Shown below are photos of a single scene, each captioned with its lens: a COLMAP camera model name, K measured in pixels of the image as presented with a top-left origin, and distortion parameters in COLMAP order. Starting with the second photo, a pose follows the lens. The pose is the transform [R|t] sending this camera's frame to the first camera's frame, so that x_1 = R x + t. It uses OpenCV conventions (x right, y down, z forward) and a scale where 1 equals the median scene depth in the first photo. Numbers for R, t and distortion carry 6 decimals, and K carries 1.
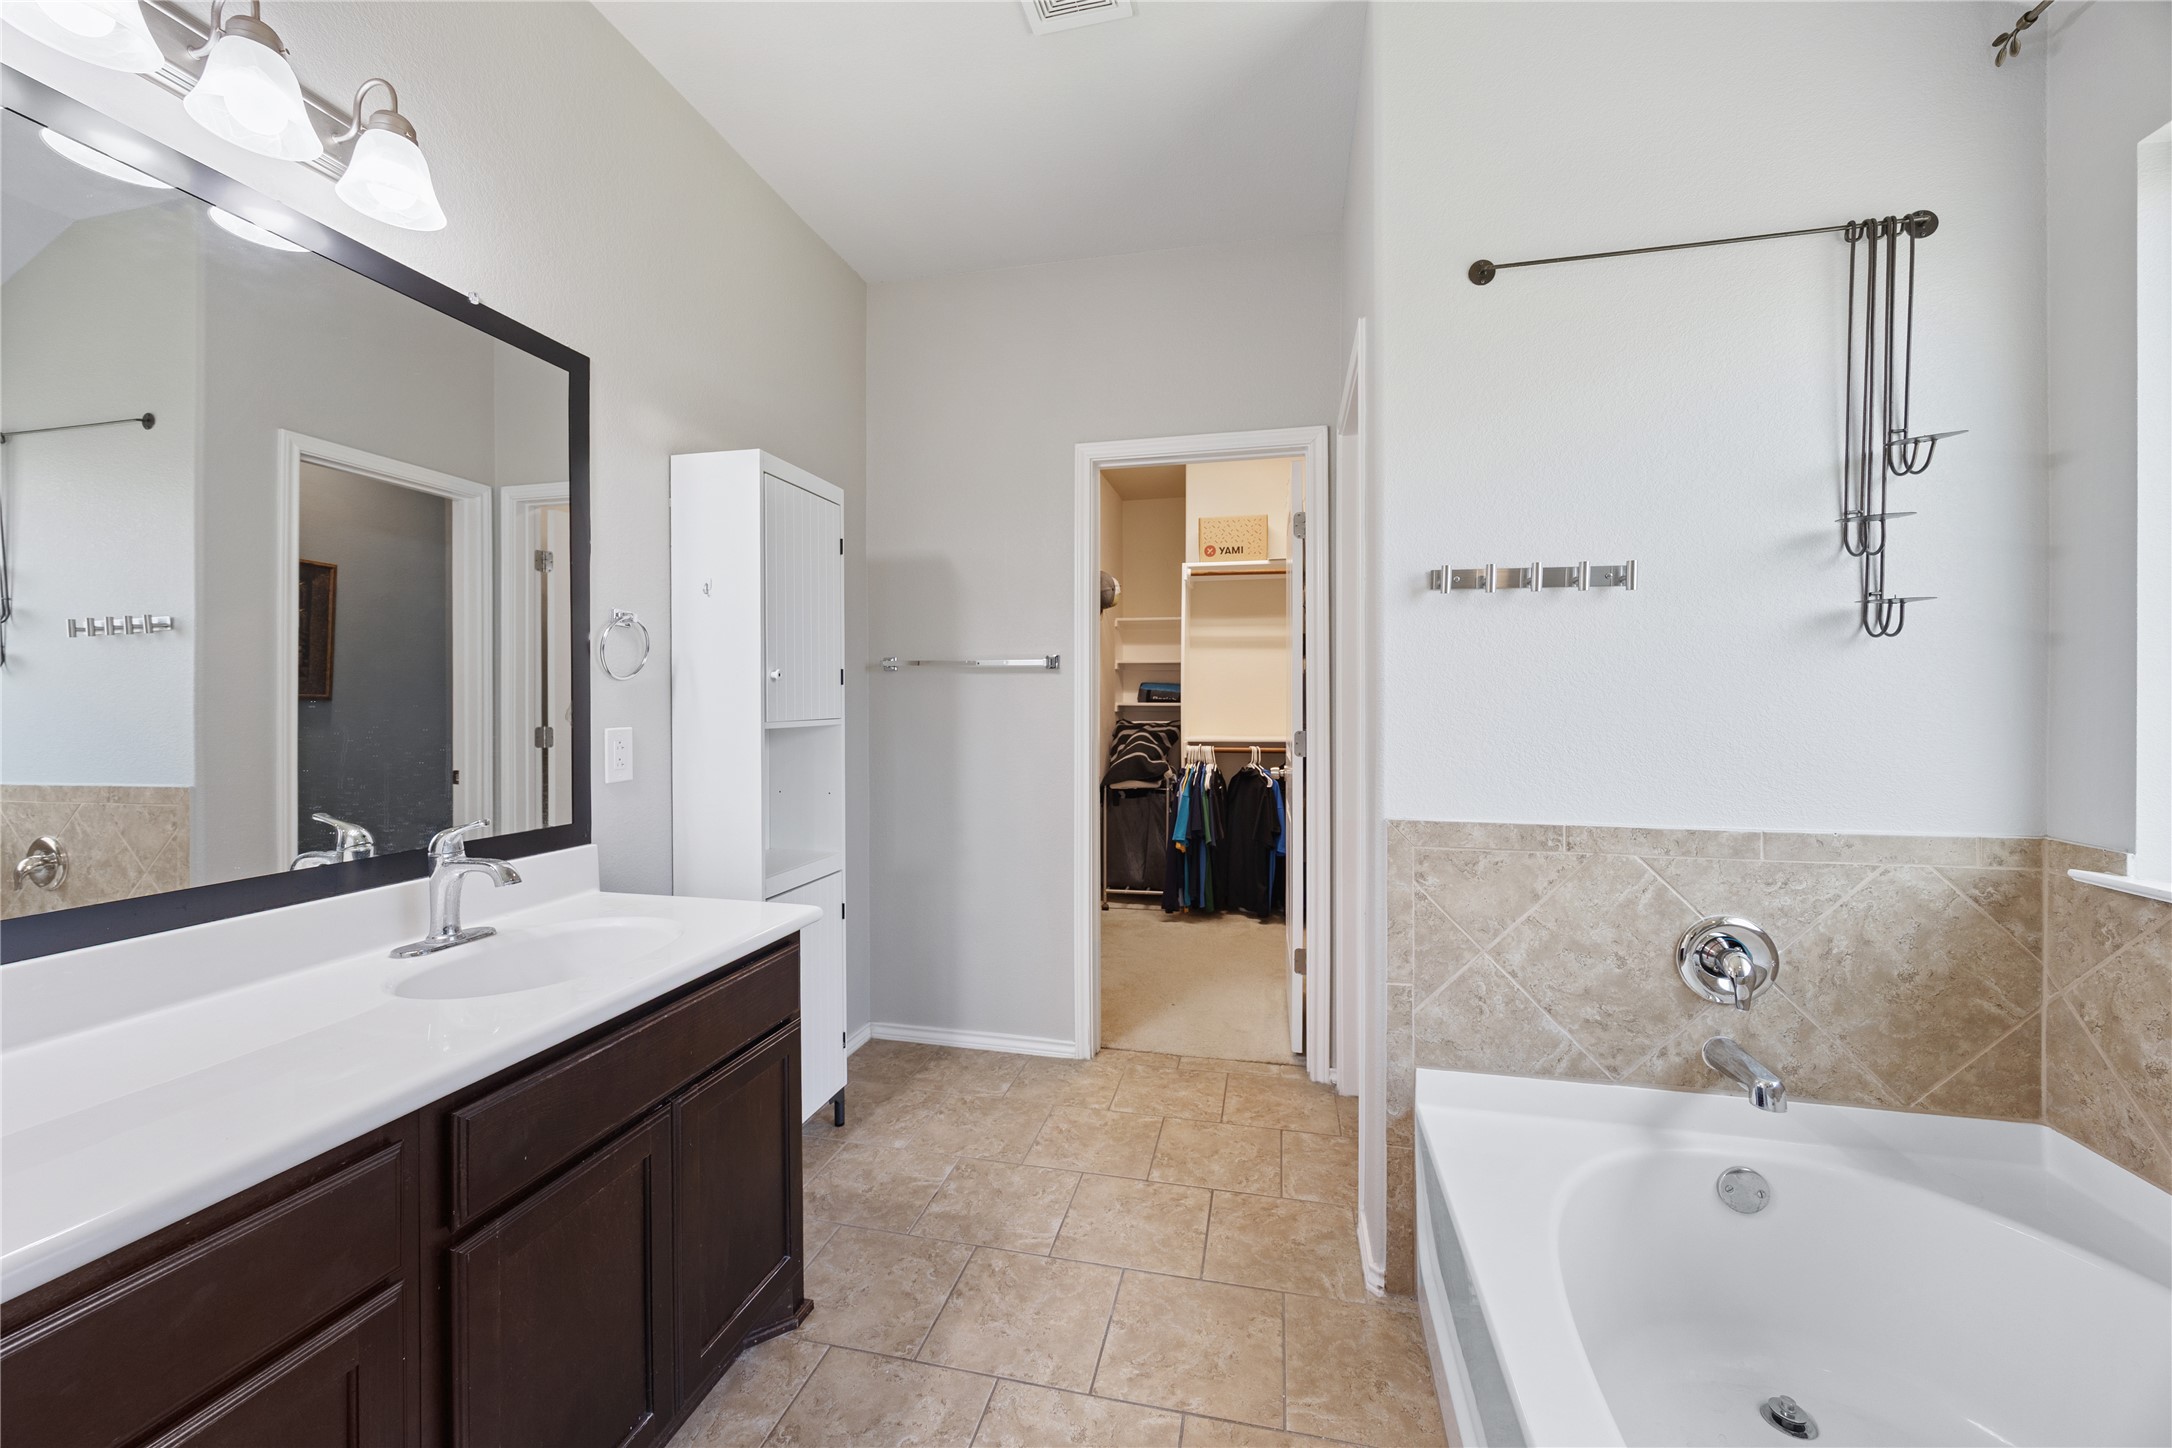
lens RADIAL K [[842.1, 0, 1084.8], [0, 842.1, 699.6], [0, 0, 1]] dist [0.000496, 0.000335]
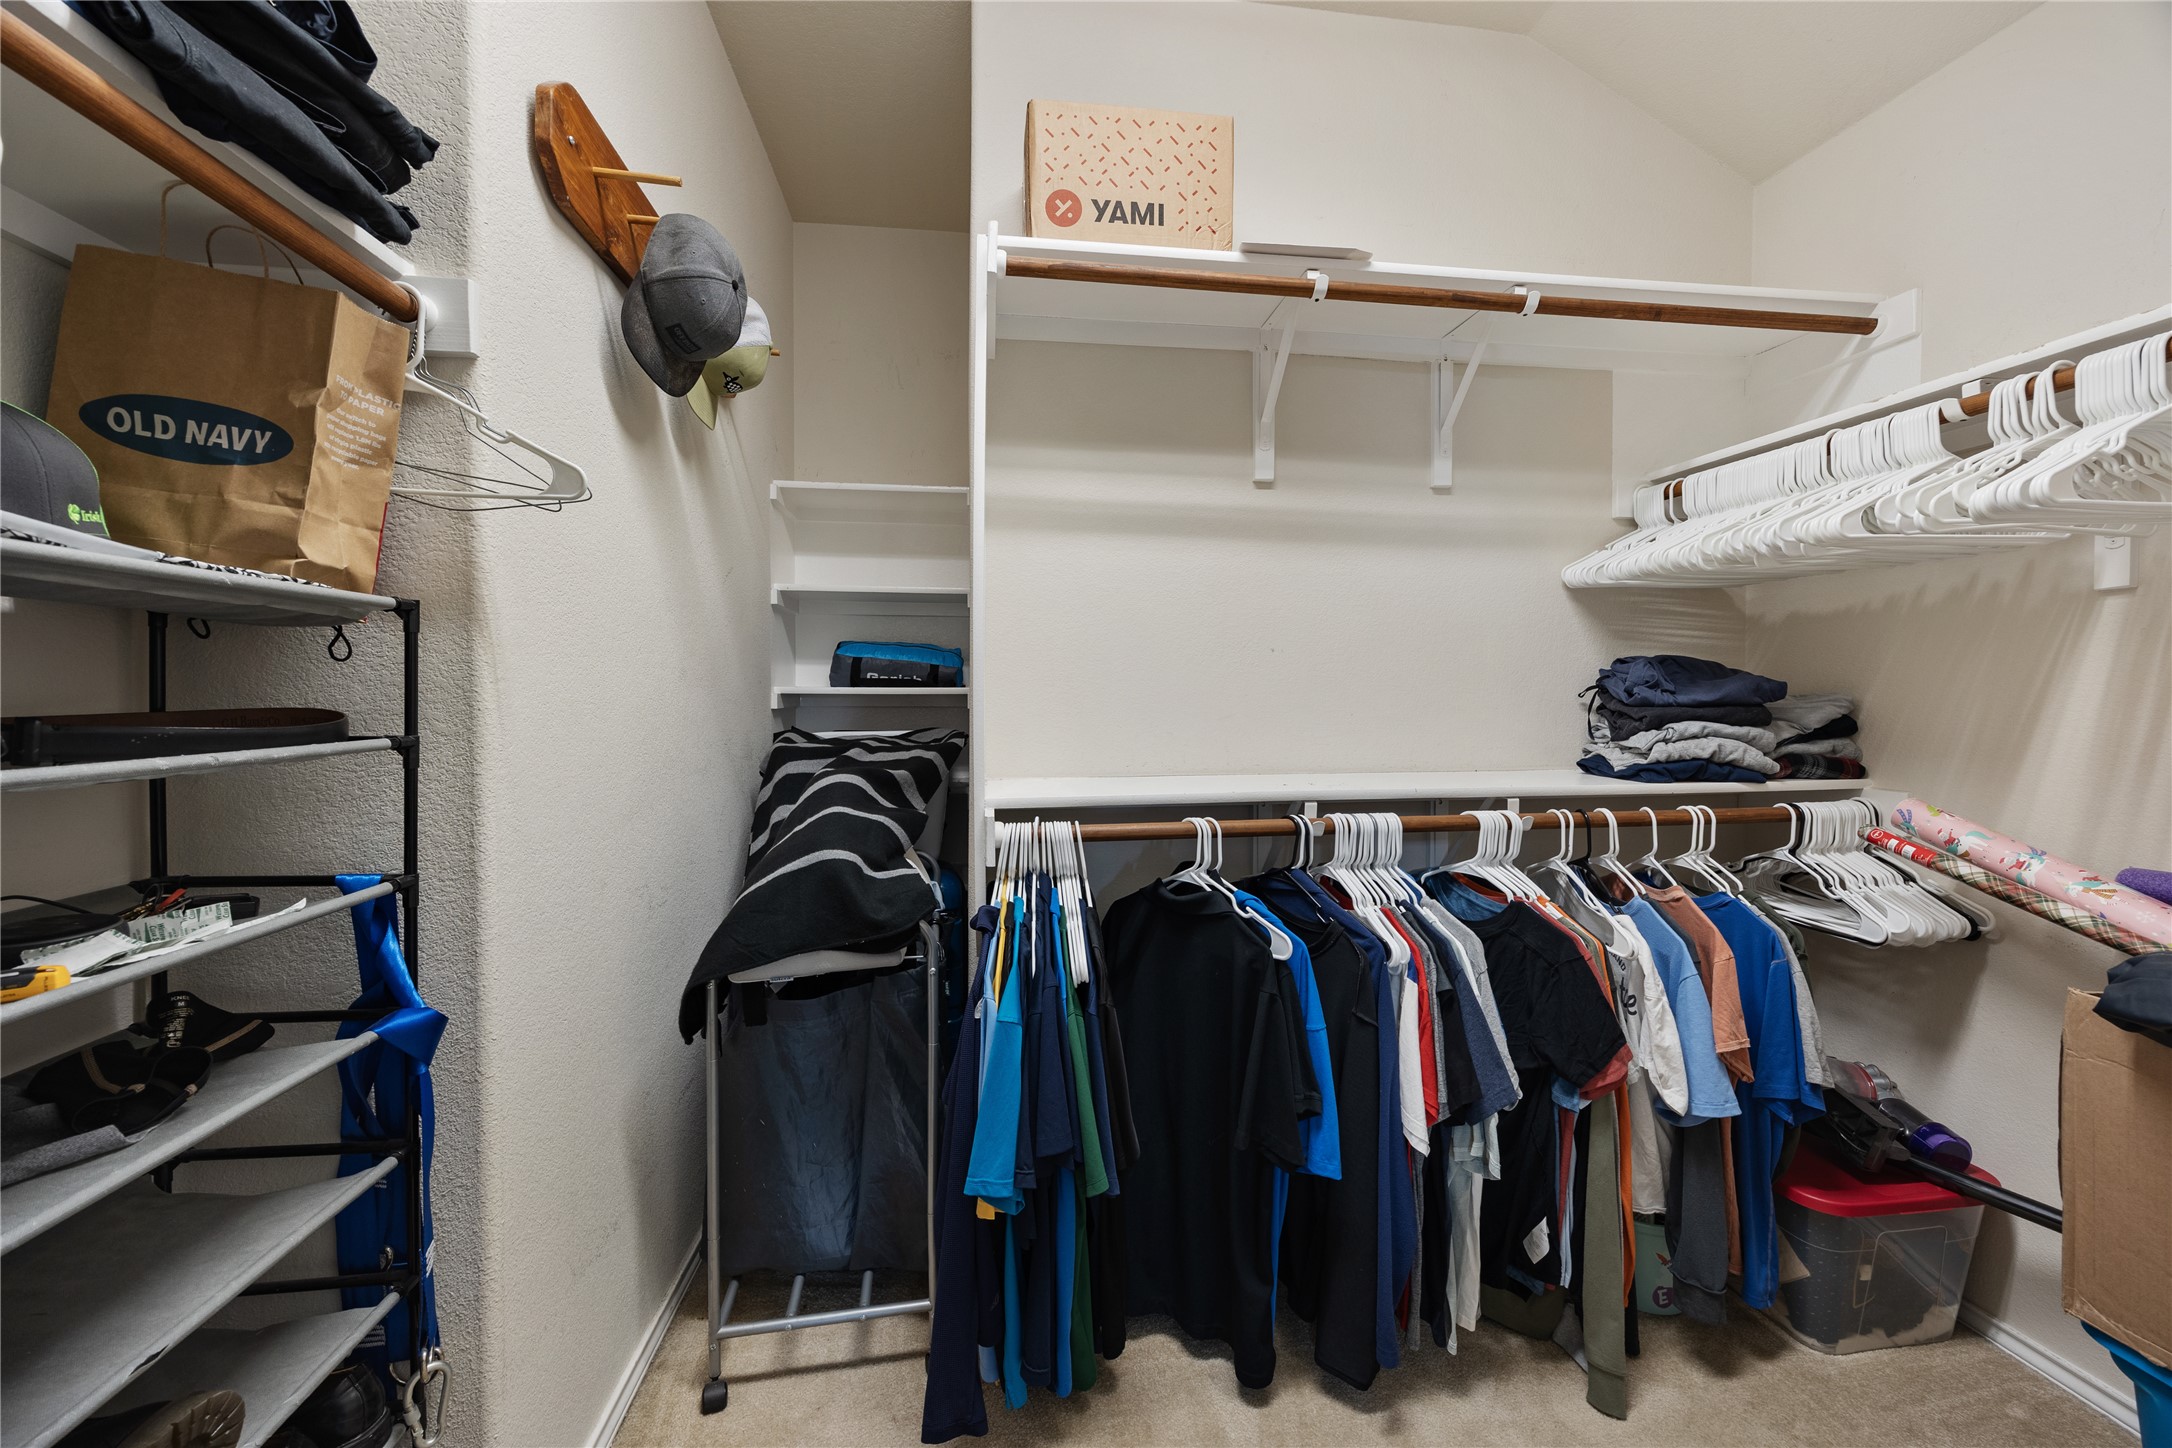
lens RADIAL K [[842.1, 0, 1084.8], [0, 842.1, 699.6], [0, 0, 1]] dist [0.000496, 0.000335]
pose [[0.938210, -0.004755, 0.346034, 0.044752], [0.000073, 0.999908, 0.013543, 0.004967], [-0.346066, -0.012681, 0.938124, 0.688459]]
